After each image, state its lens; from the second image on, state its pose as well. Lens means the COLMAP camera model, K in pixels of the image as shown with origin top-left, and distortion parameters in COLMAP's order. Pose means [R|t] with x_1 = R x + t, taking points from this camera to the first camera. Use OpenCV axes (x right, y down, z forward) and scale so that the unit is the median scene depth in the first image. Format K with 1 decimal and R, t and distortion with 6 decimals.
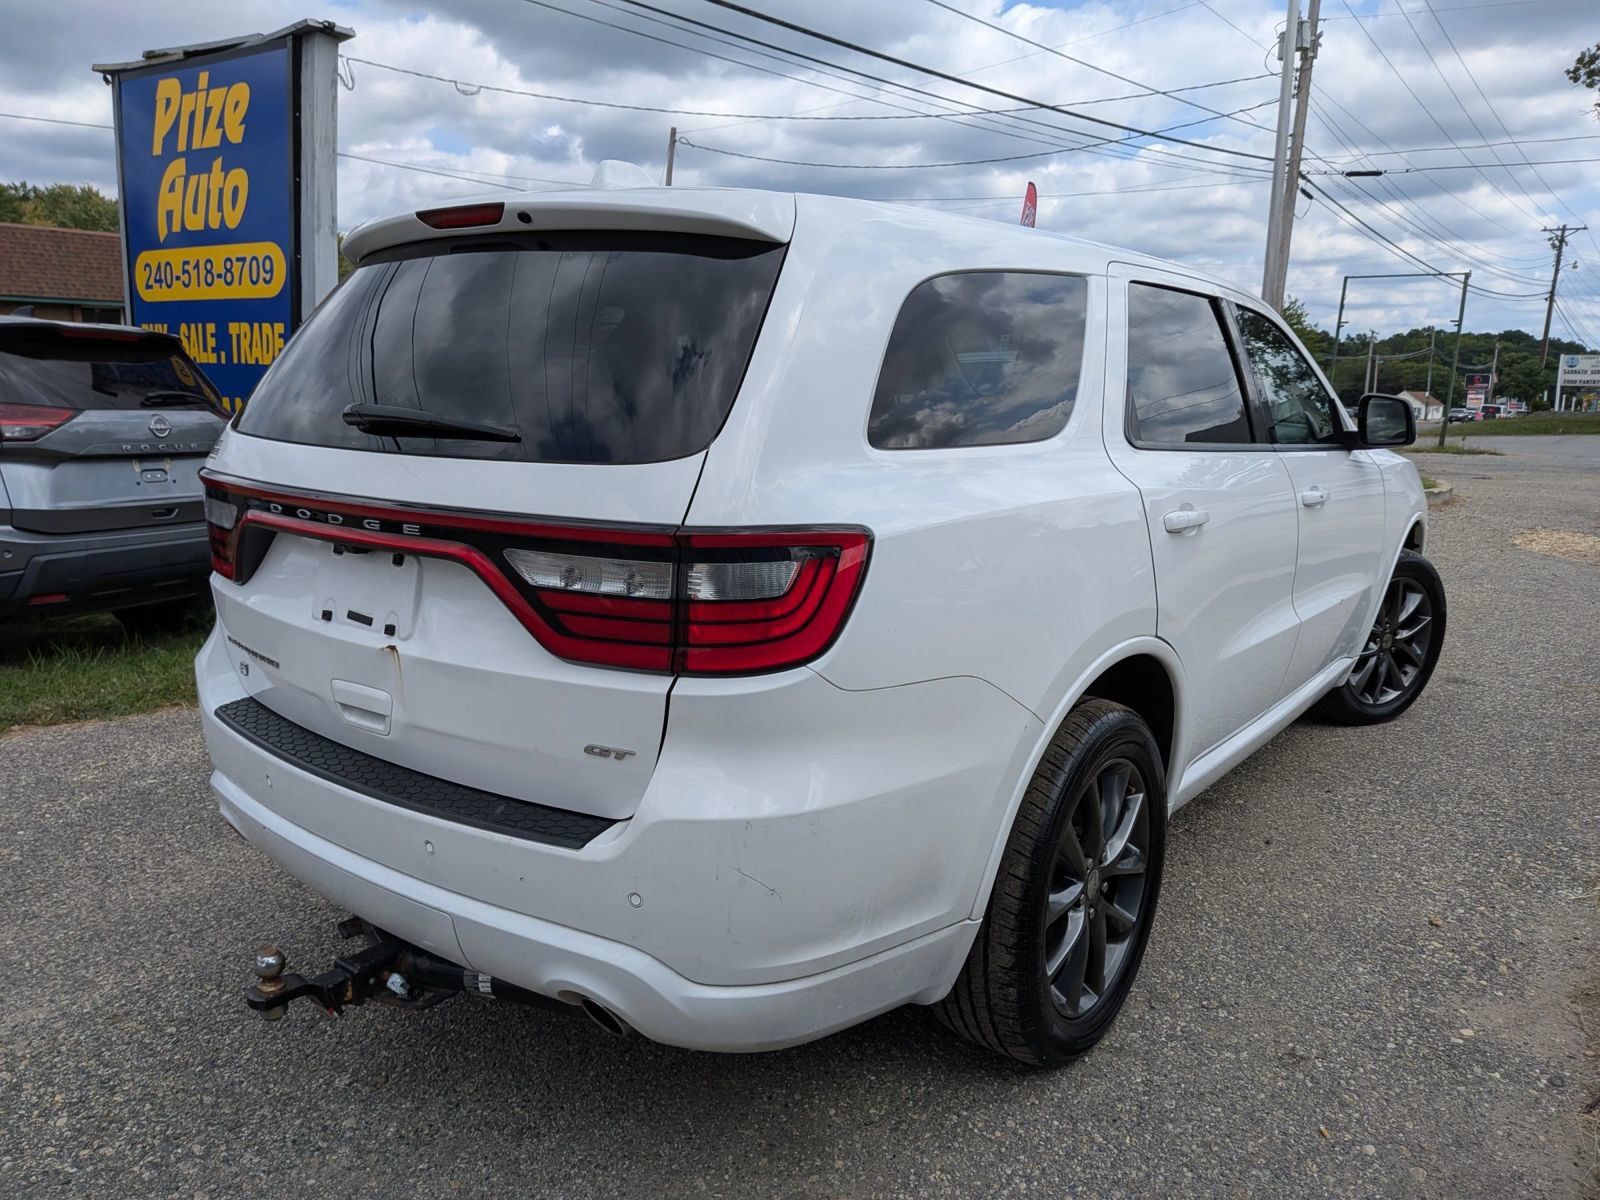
lens RADIAL K [[1169.3, 0, 791.8], [0, 1169.3, 564.5], [0, 0, 1]] dist [0.002492, -0.002743]
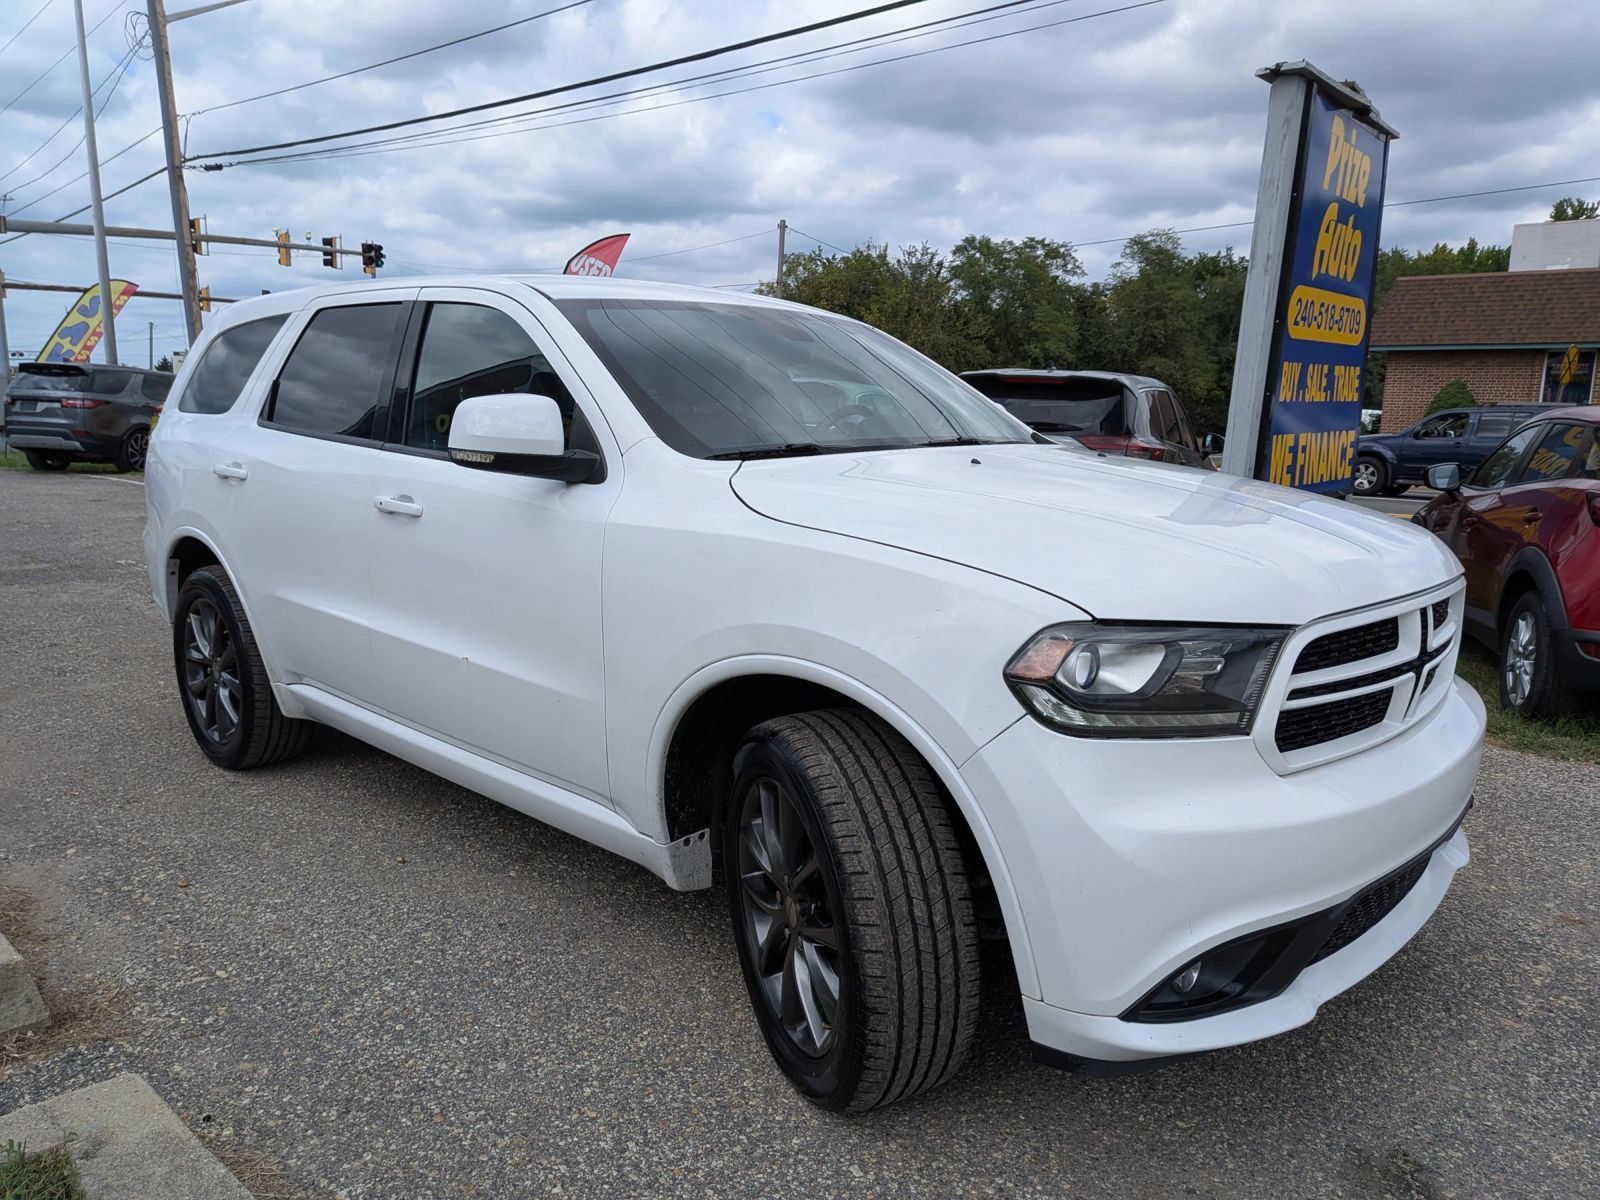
lens RADIAL K [[1169.3, 0, 791.8], [0, 1169.3, 564.5], [0, 0, 1]] dist [0.002492, -0.002743]
pose [[-0.113021, 0.119071, -0.986432, 0.185265], [-0.176791, 0.974541, 0.137892, -0.027131], [0.977738, 0.189977, -0.089093, 0.195002]]
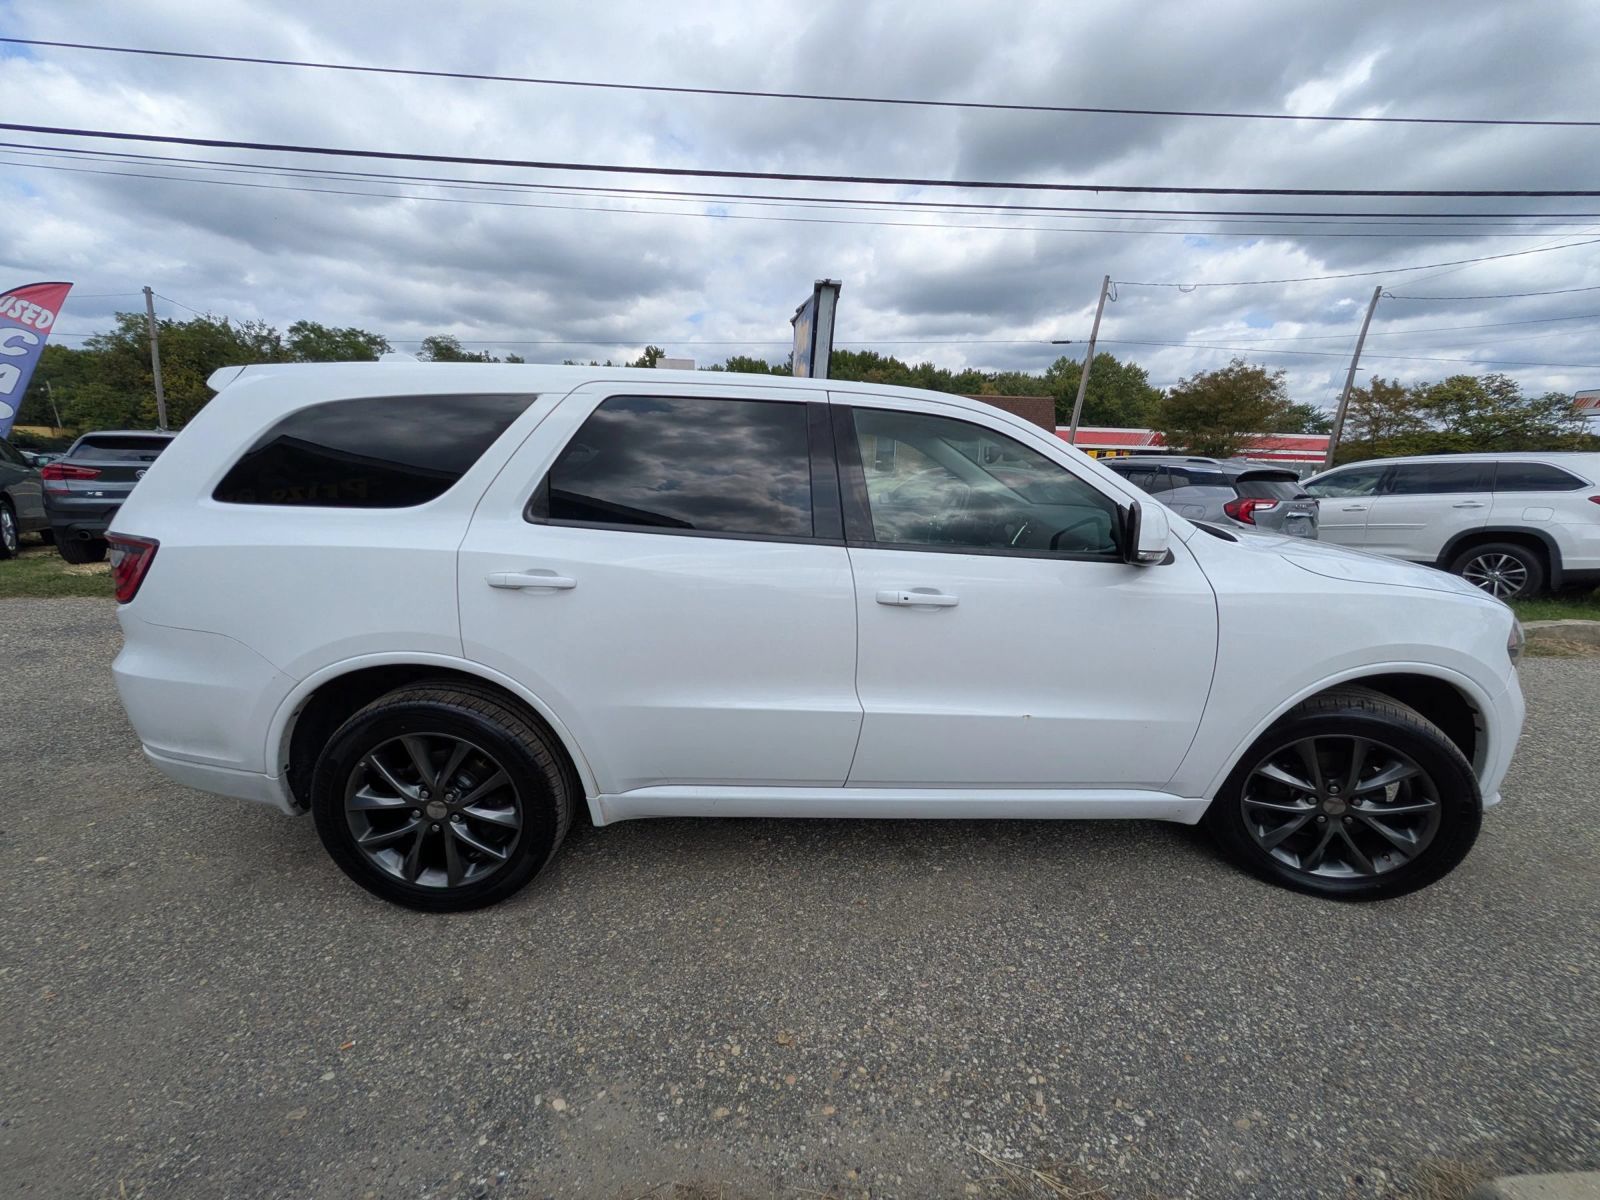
lens RADIAL K [[625.7, 0, 799.0], [0, 625.7, 591.8], [0, 0, 1]] dist [0.000229, -0.000157]
pose [[0.643119, 0.166995, -0.747336, 0.109729], [-0.140543, 0.985095, 0.099179, -0.014390], [0.752759, 0.041249, 0.657003, 0.080367]]
